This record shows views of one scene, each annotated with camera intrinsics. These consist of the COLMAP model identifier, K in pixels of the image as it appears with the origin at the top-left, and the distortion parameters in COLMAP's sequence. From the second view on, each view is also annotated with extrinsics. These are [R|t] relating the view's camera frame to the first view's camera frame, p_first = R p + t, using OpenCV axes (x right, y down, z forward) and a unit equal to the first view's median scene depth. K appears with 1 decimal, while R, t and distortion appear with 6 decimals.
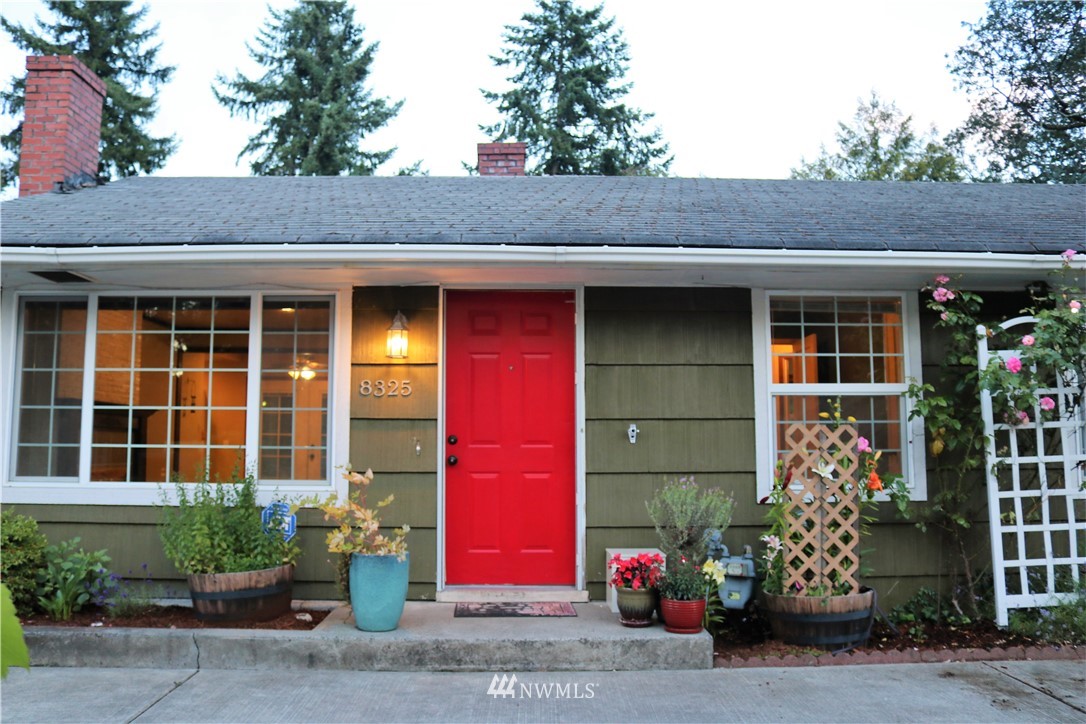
lens RADIAL K [[893.4, 0, 544.1], [0, 893.4, 362.6], [0, 0, 1]] dist [-0.140689, 0.100803]
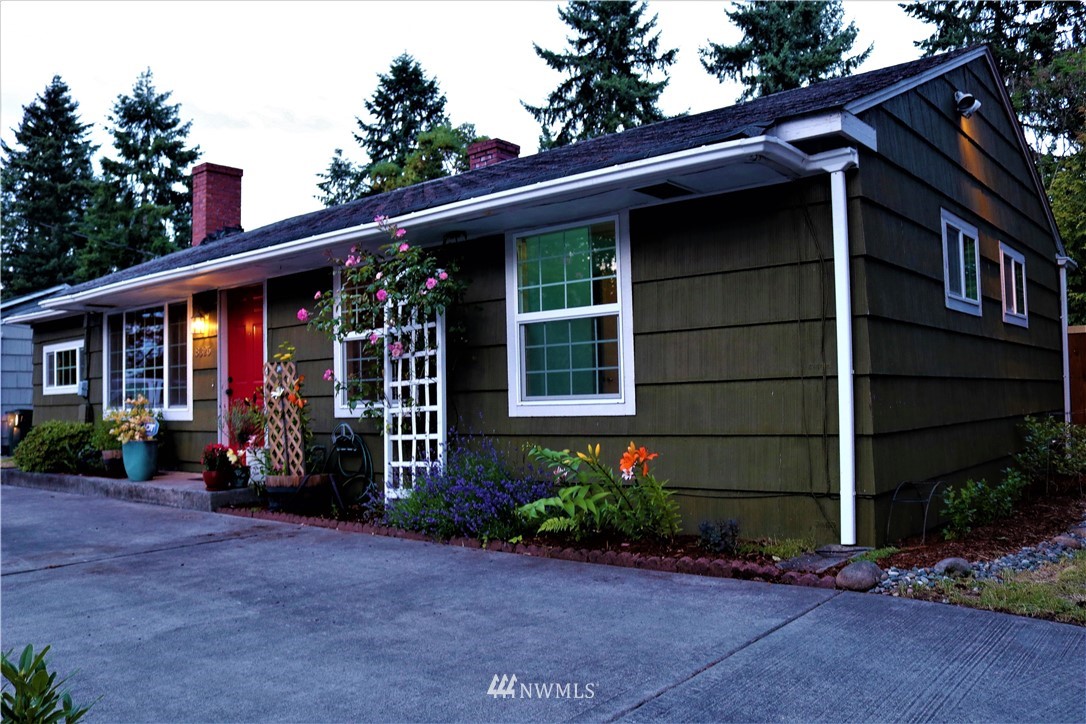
lens RADIAL K [[893.4, 0, 531.9], [0, 893.4, 364.0], [0, 0, 1]] dist [-0.140689, 0.100803]
pose [[0.746373, -0.044287, -0.664053, 0.361691], [0.086867, 0.995730, 0.031229, 0.014022], [0.659835, -0.080993, 0.747033, 0.035870]]
